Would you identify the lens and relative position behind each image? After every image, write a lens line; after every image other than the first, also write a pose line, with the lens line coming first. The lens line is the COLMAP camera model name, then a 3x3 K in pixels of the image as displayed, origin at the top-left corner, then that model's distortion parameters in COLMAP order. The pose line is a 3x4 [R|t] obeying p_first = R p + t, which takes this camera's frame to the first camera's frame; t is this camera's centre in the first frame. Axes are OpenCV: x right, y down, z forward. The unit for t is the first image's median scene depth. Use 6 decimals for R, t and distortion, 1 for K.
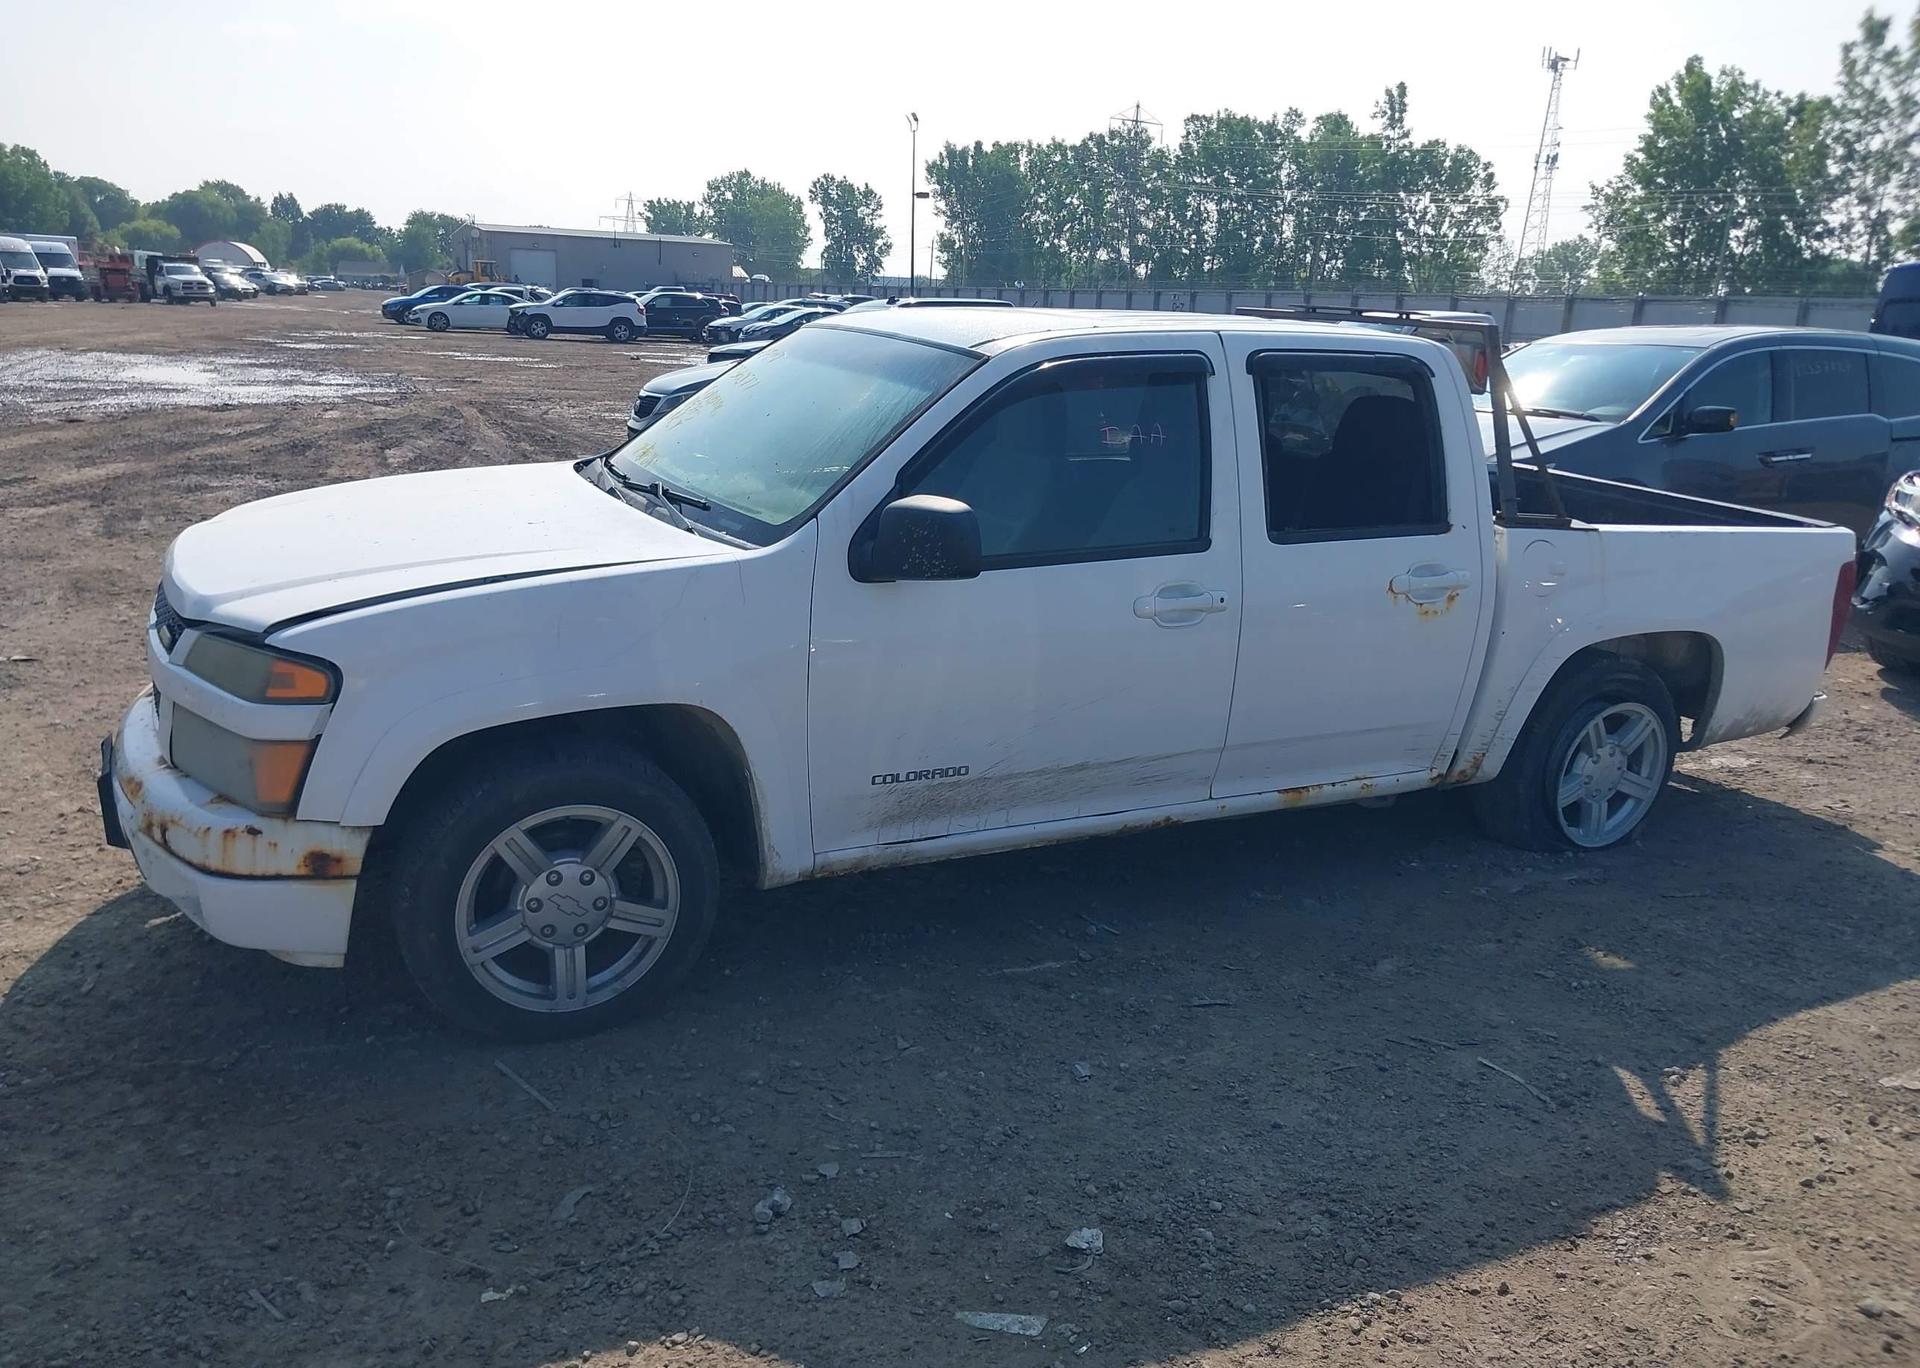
lens RADIAL K [[1516.4, 0, 953.2], [0, 1516.4, 694.5], [0, 0, 1]] dist [0.016905, -0.025604]
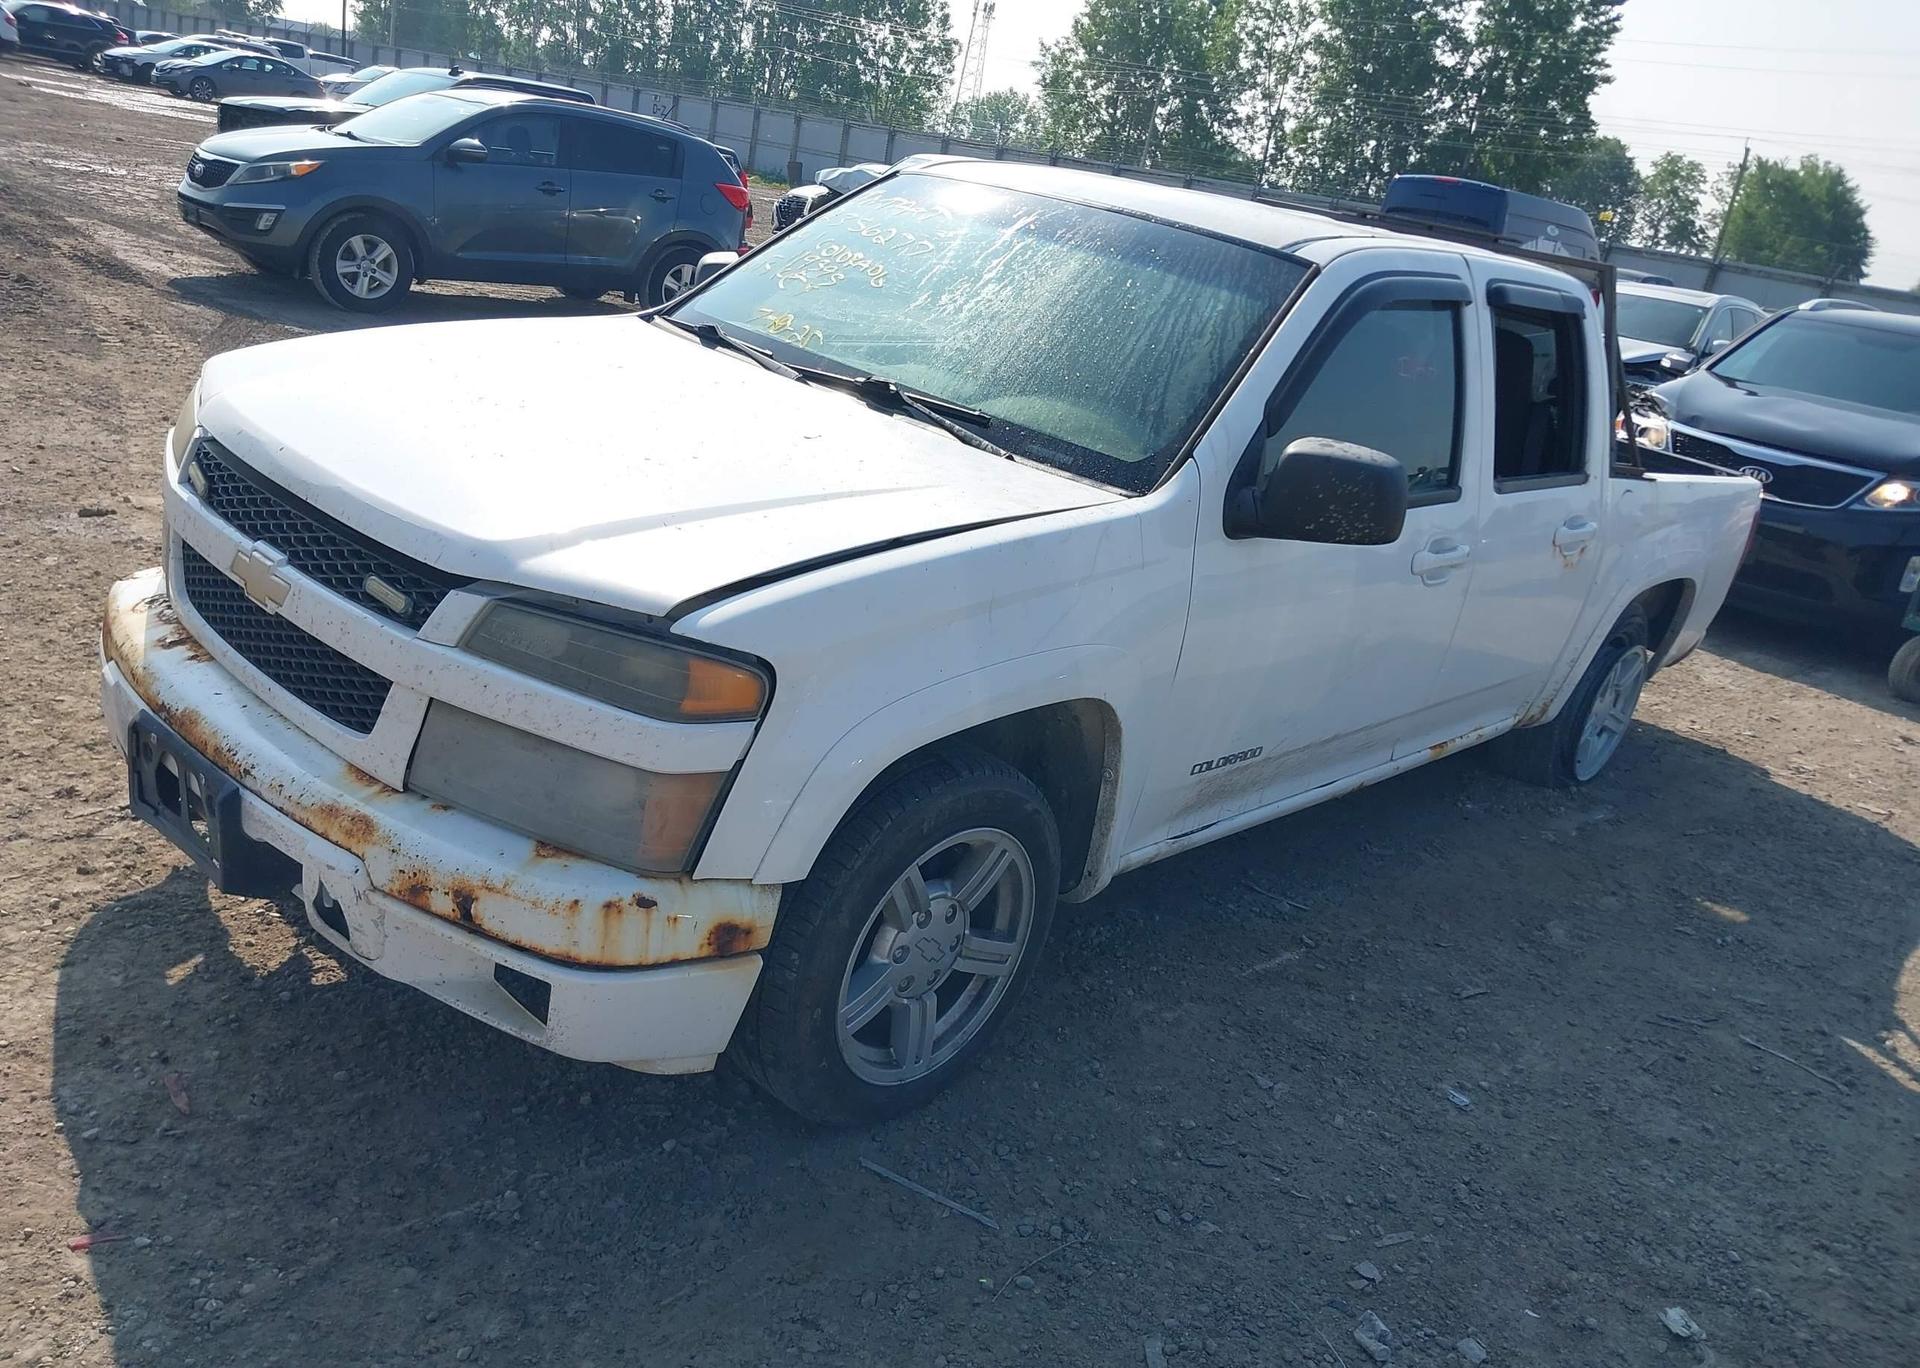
lens RADIAL K [[1516.4, 0, 967.4], [0, 1516.4, 688.0], [0, 0, 1]] dist [0.016905, -0.025604]
pose [[0.928665, 0.001829, 0.370915, -0.376384], [-0.043606, 0.993592, 0.104278, -0.055325], [-0.368348, -0.113014, 0.922794, 0.207933]]
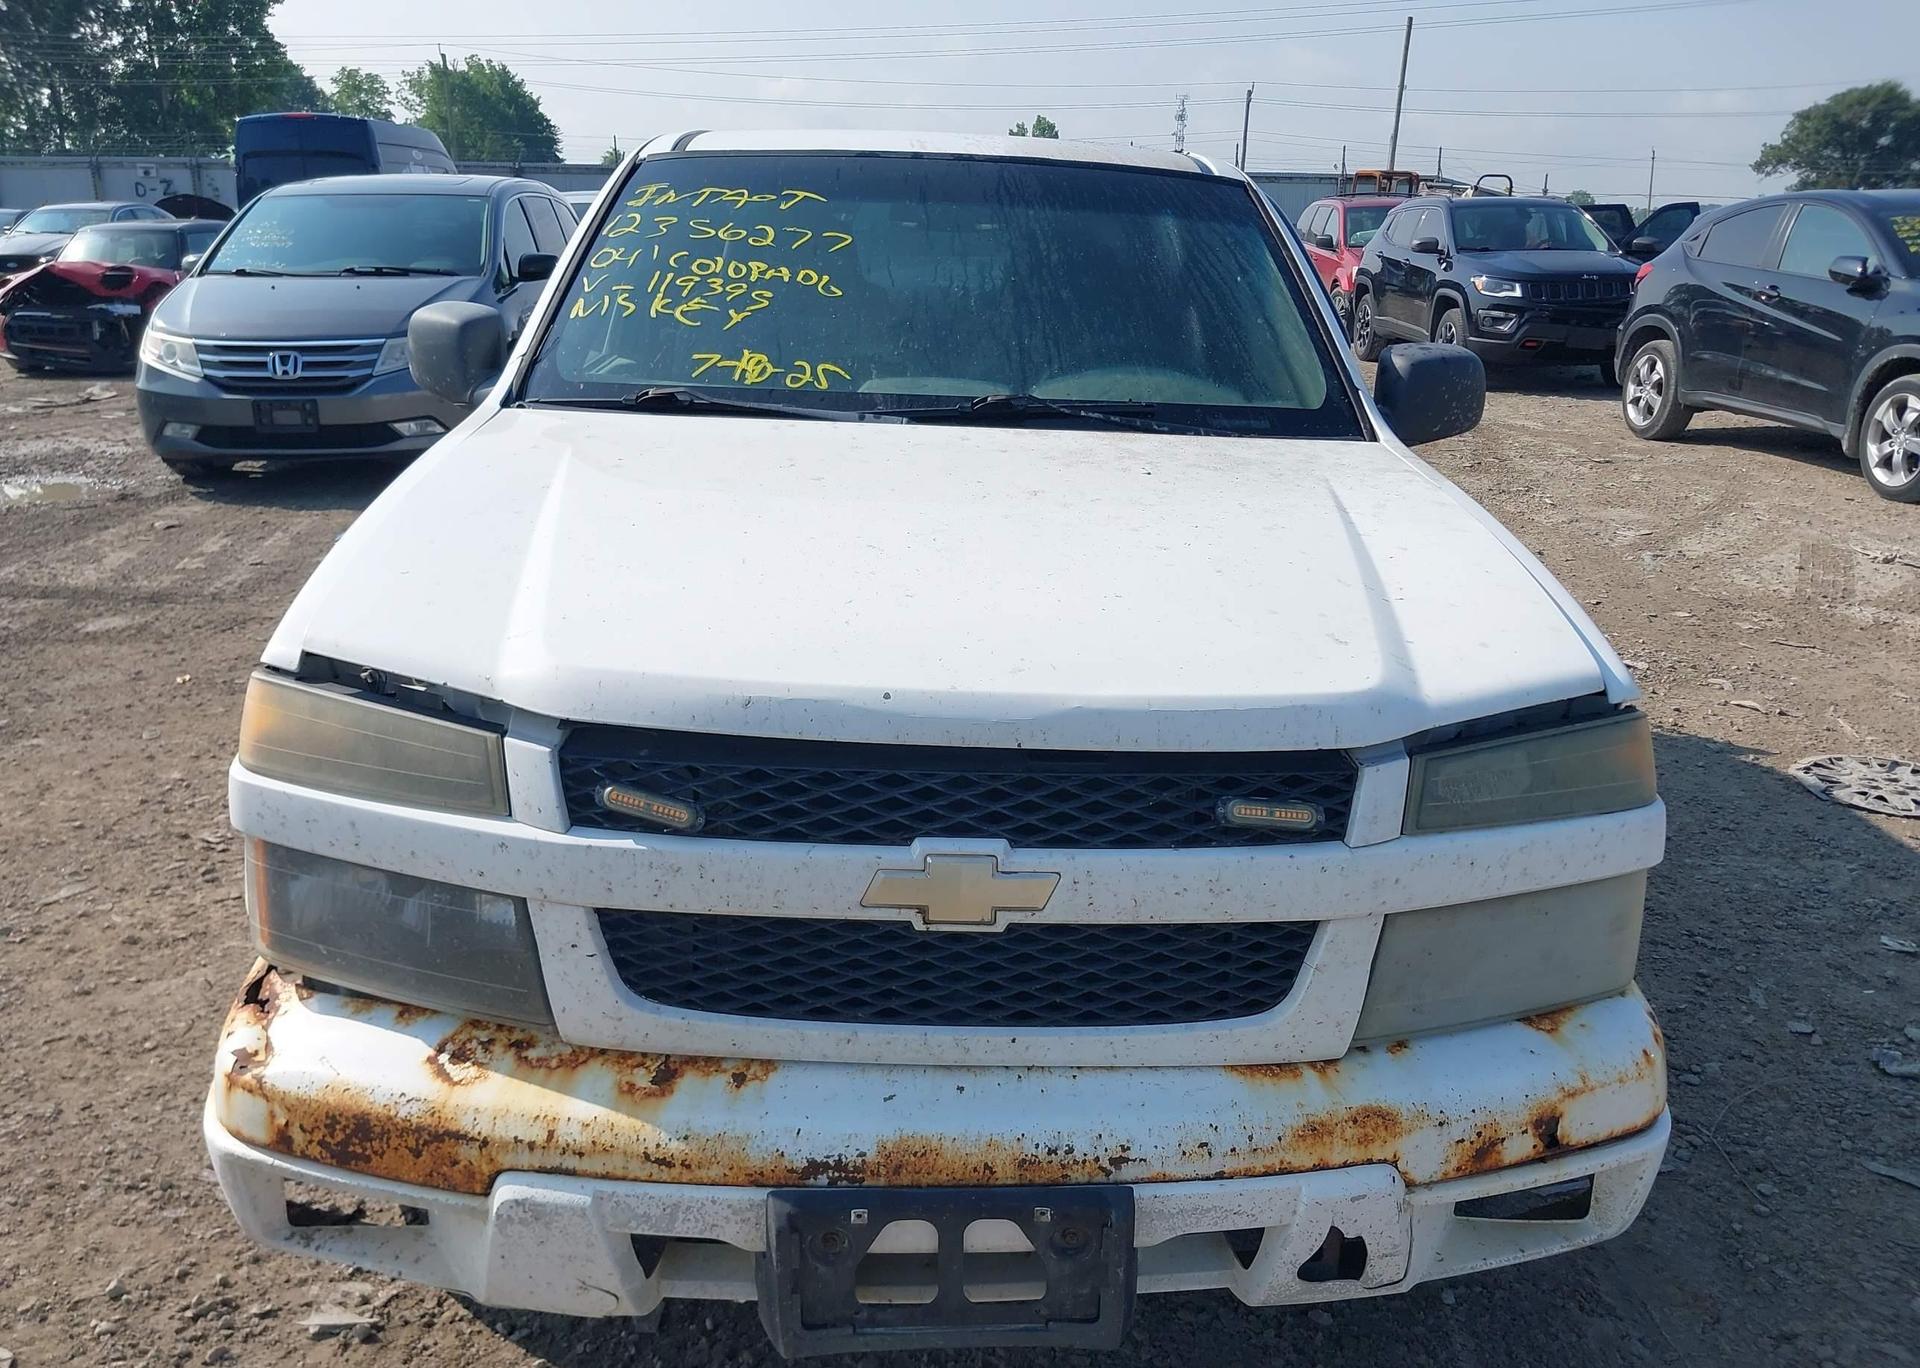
lens RADIAL K [[1516.4, 0, 955.0], [0, 1516.4, 669.1], [0, 0, 1]] dist [0.016905, -0.025604]
pose [[0.430681, -0.286068, 0.855966, -0.671056], [0.226443, 0.952348, 0.204344, -0.140242], [-0.873635, 0.105820, 0.474937, 0.608119]]
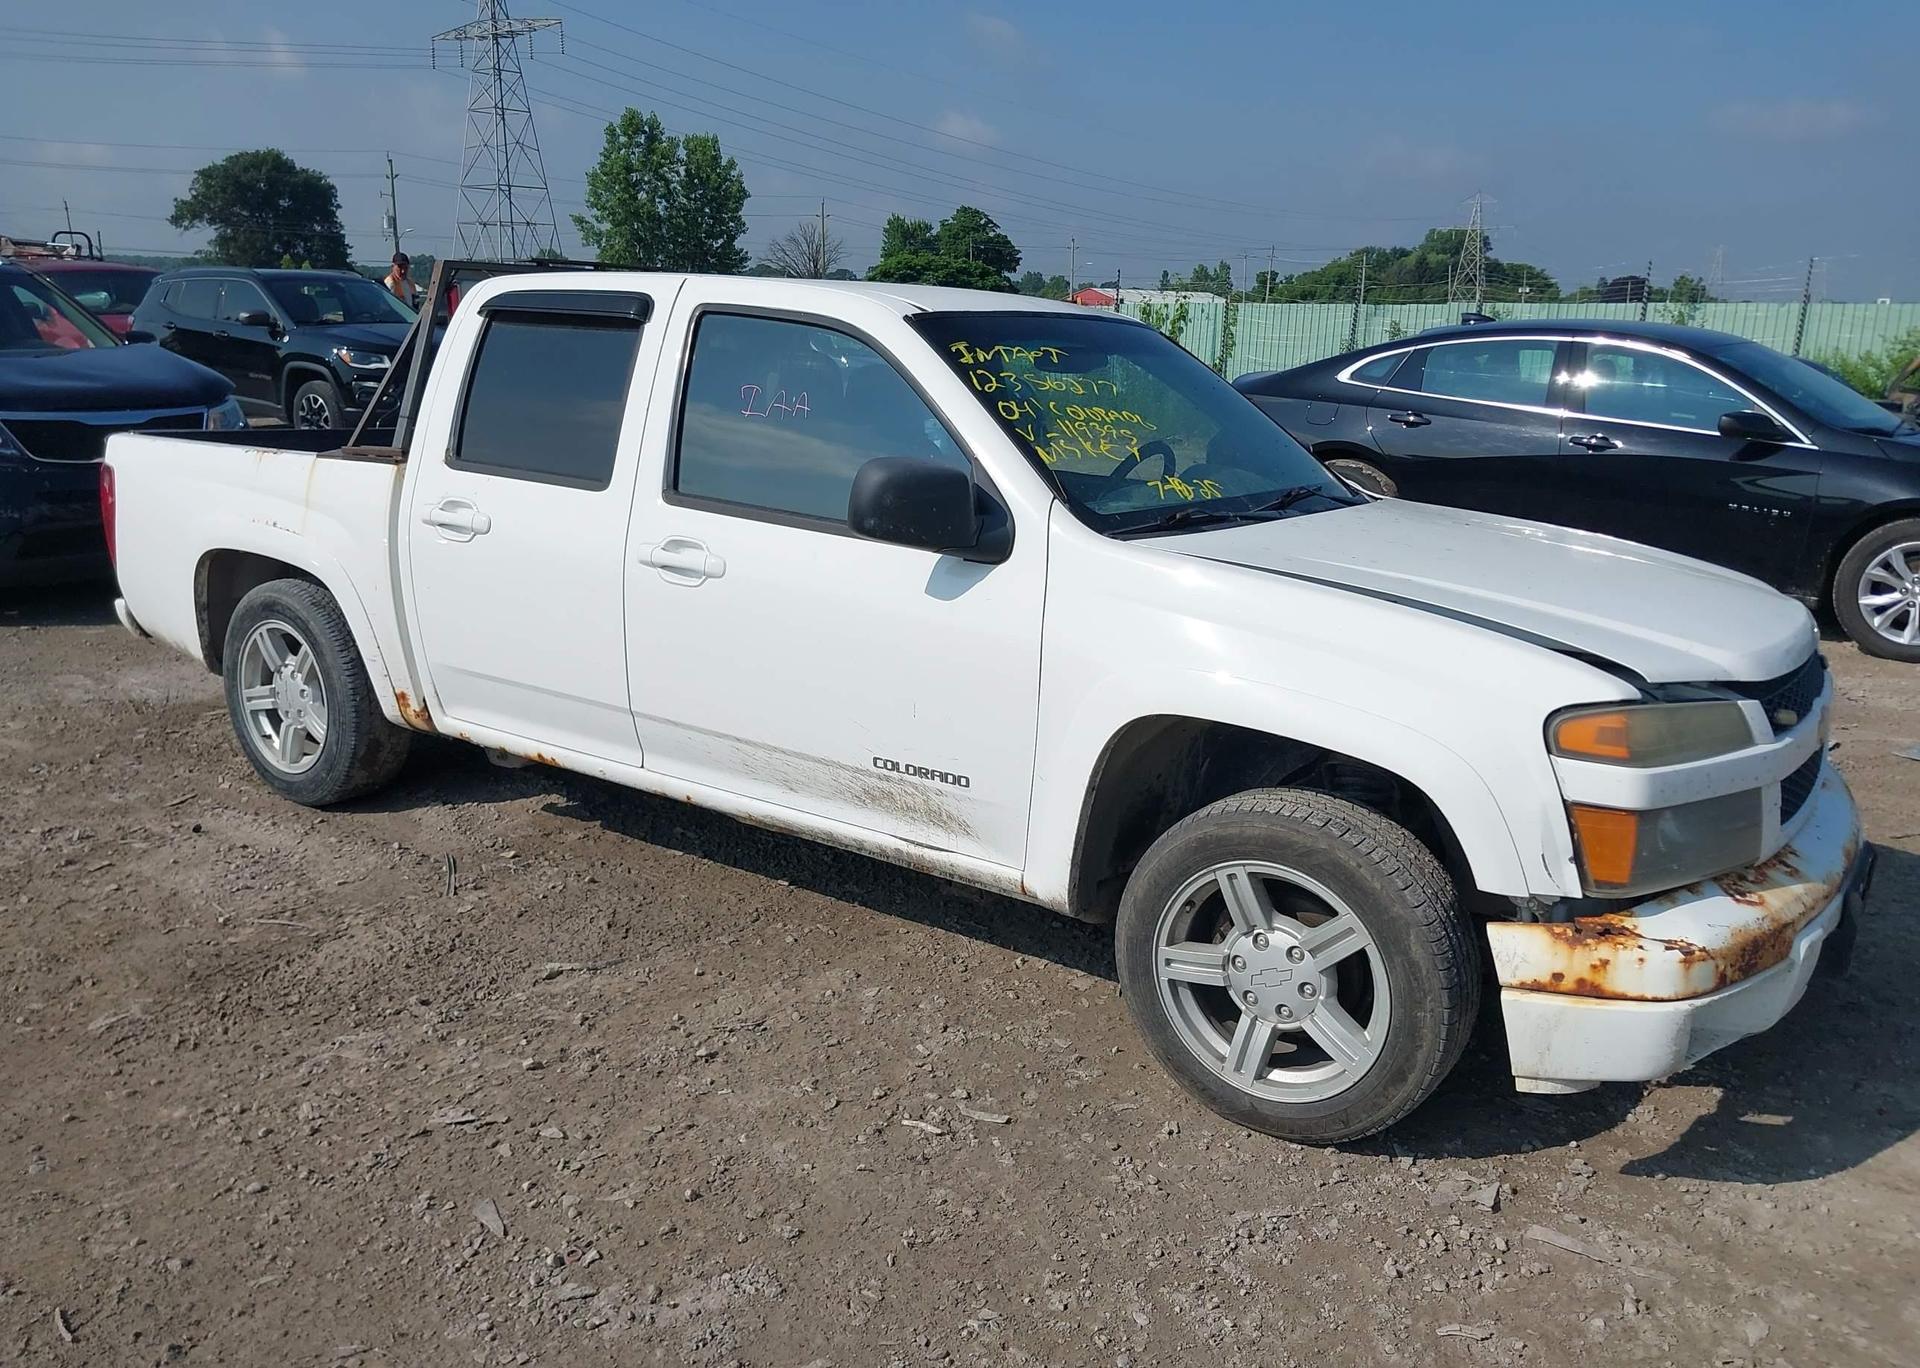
lens RADIAL K [[1516.4, 0, 920.7], [0, 1516.4, 632.6], [0, 0, 1]] dist [0.016905, -0.025604]
pose [[-0.463029, -0.237524, 0.853924, -0.782351], [0.175777, 0.919680, 0.351128, -0.367612], [-0.868738, 0.312683, -0.384088, 1.347203]]
